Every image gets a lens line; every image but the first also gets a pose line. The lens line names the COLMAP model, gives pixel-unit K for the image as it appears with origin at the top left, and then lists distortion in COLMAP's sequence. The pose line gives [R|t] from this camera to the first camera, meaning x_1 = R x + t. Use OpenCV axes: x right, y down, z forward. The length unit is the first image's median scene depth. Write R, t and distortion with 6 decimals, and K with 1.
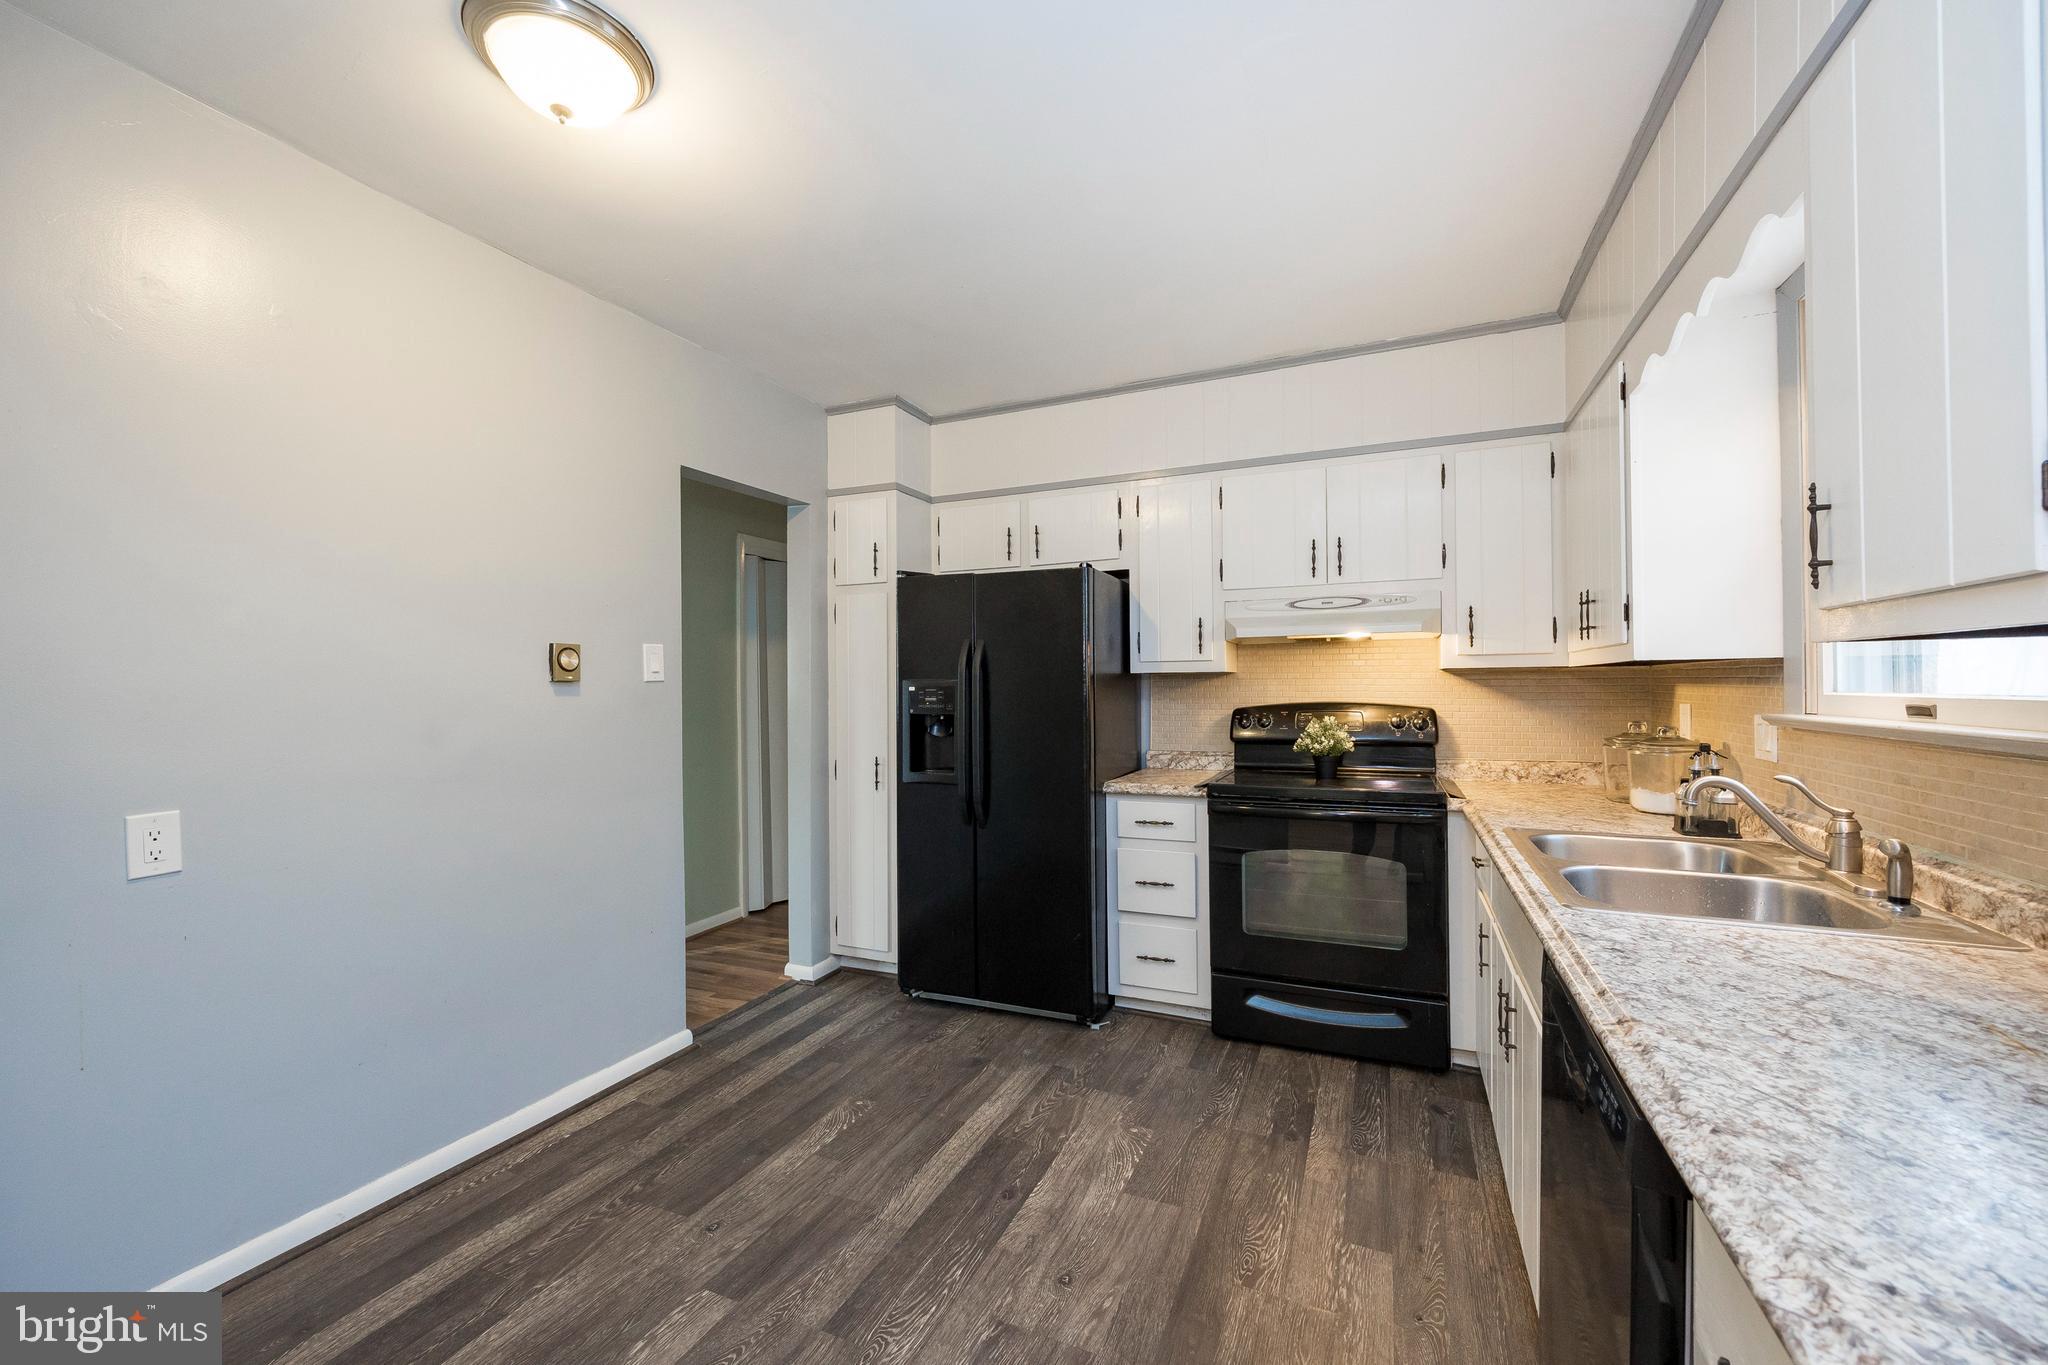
lens RADIAL K [[817.5, 0, 1022.5], [0, 817.5, 685.8], [0, 0, 1]] dist [-0.007341, 0.000758]
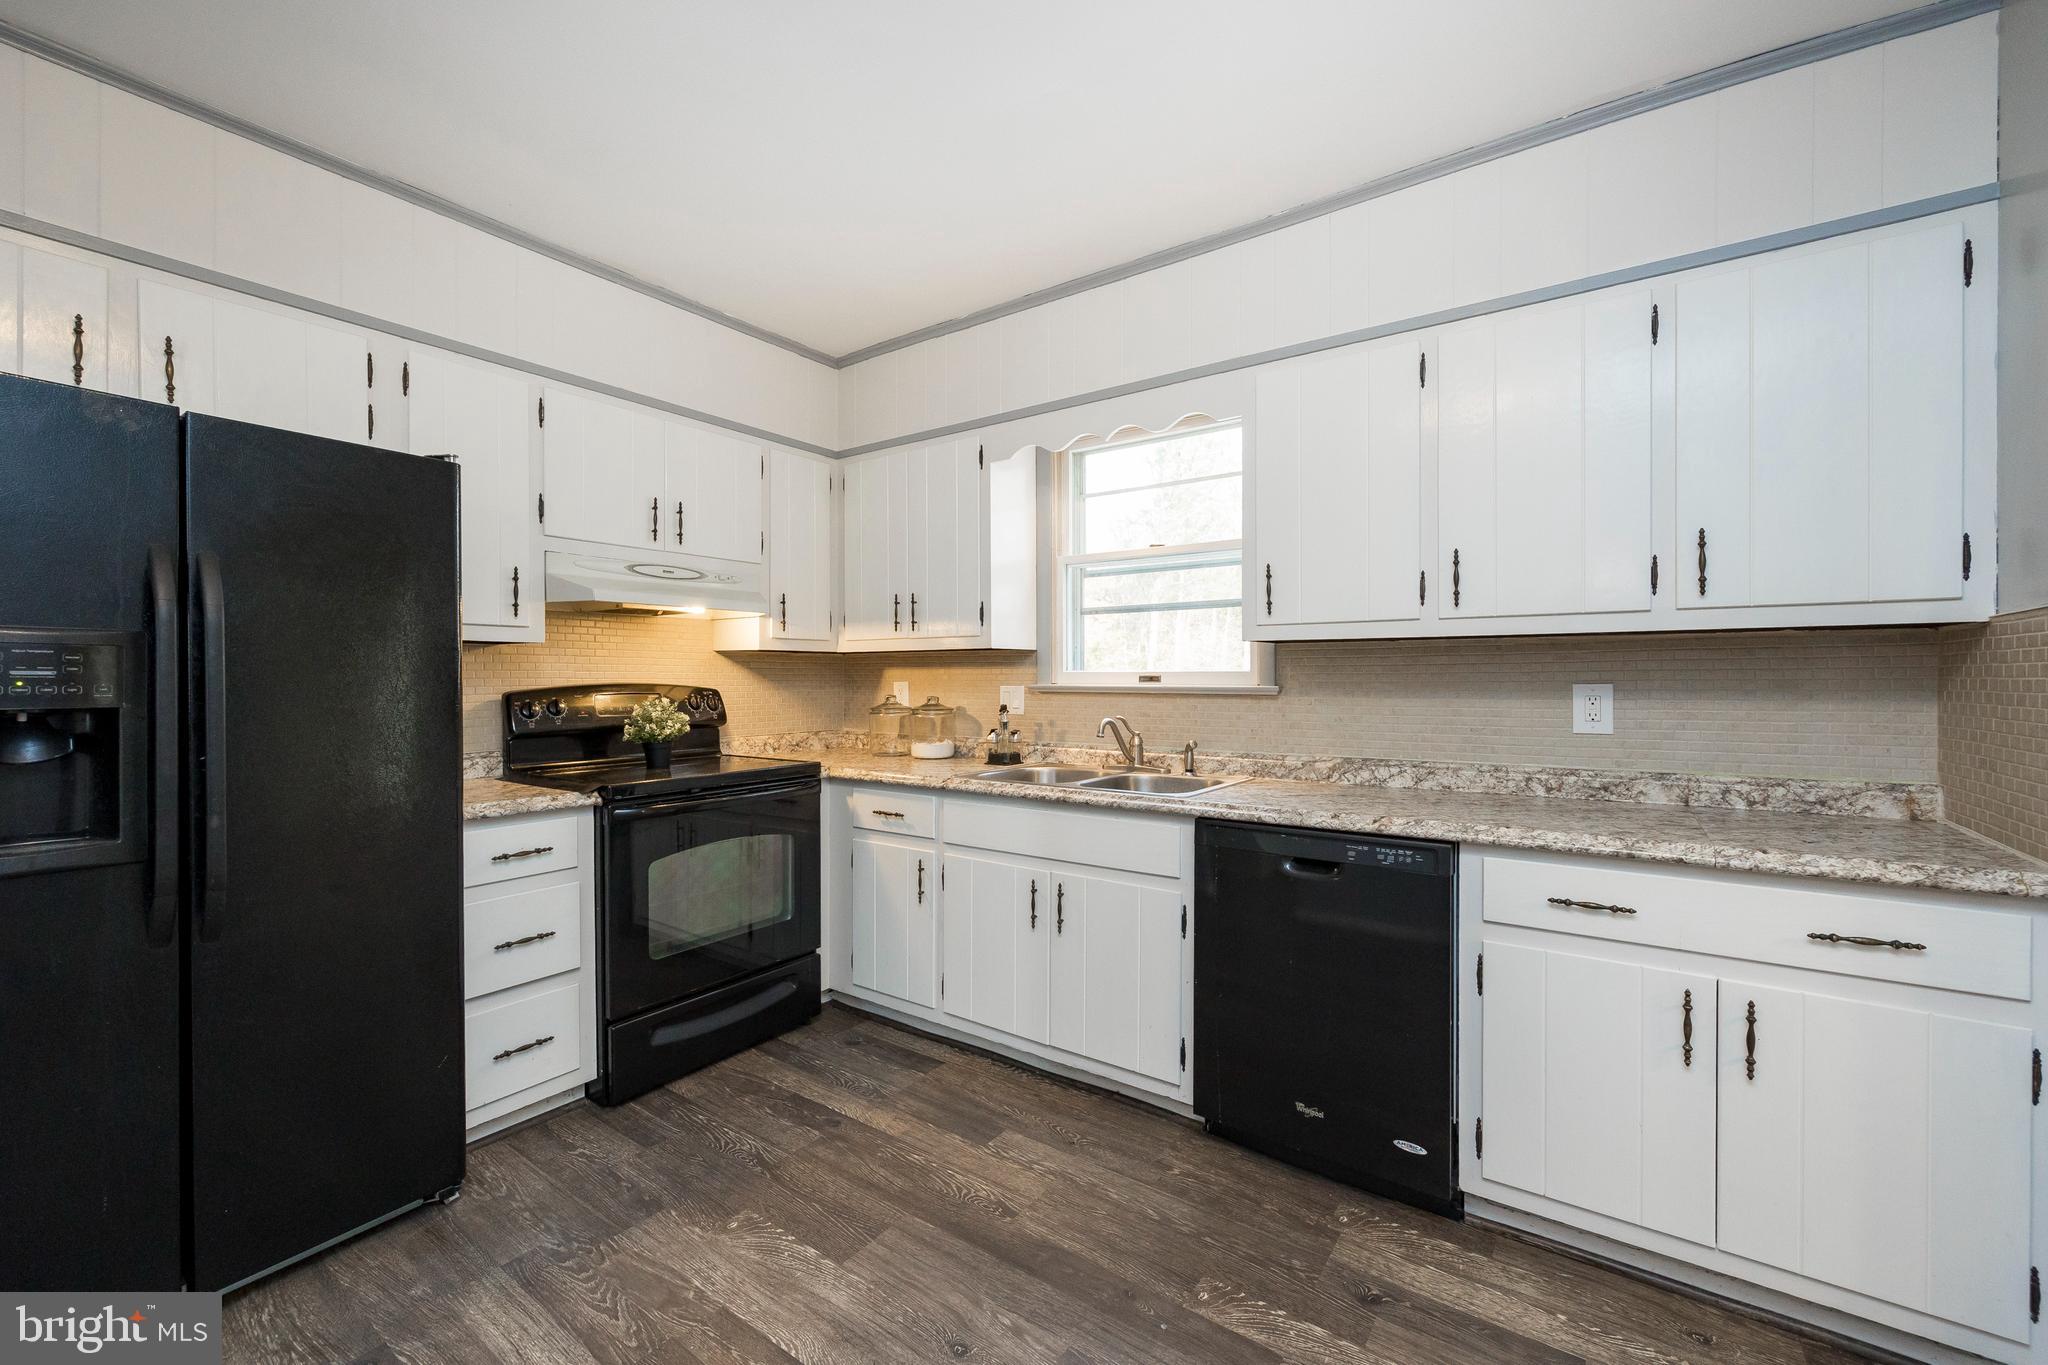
lens RADIAL K [[817.5, 0, 1026.9], [0, 817.5, 686.2], [0, 0, 1]] dist [-0.007341, 0.000758]
pose [[0.194764, -0.002272, 0.980848, -0.554594], [-0.001249, 0.999996, 0.002564, 0.027676], [-0.980849, -0.001725, 0.194760, 0.559550]]
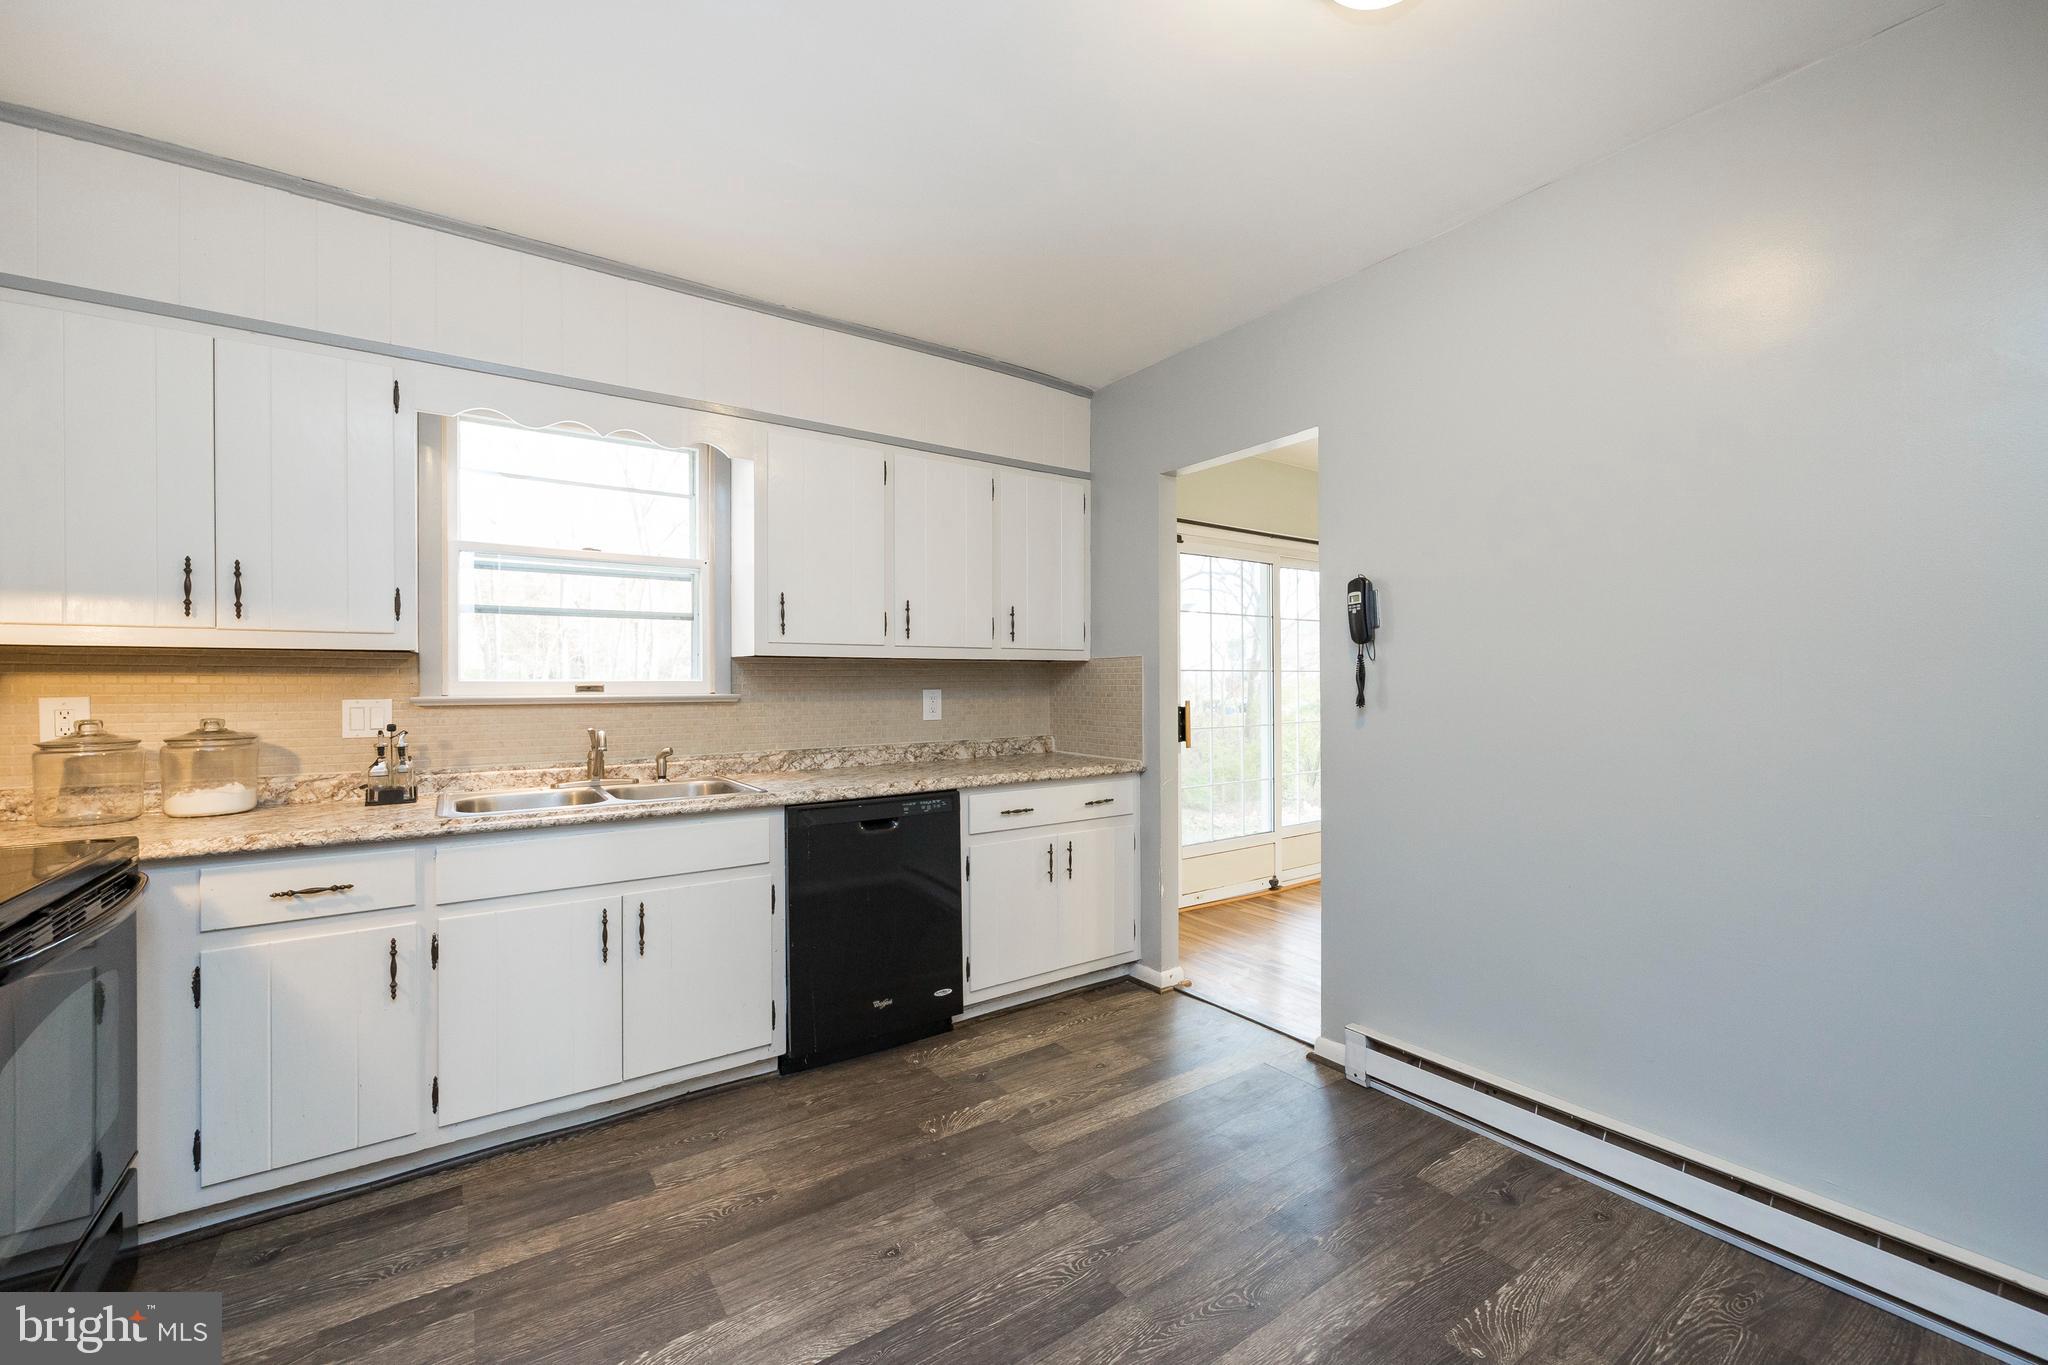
lens RADIAL K [[817.5, 0, 1025.0], [0, 817.5, 684.2], [0, 0, 1]] dist [-0.007341, 0.000758]
pose [[-0.857422, 0.008575, 0.514542, -0.447034], [0.009333, 0.999956, -0.001113, 0.020465], [-0.514529, 0.003848, -0.857464, 1.295061]]
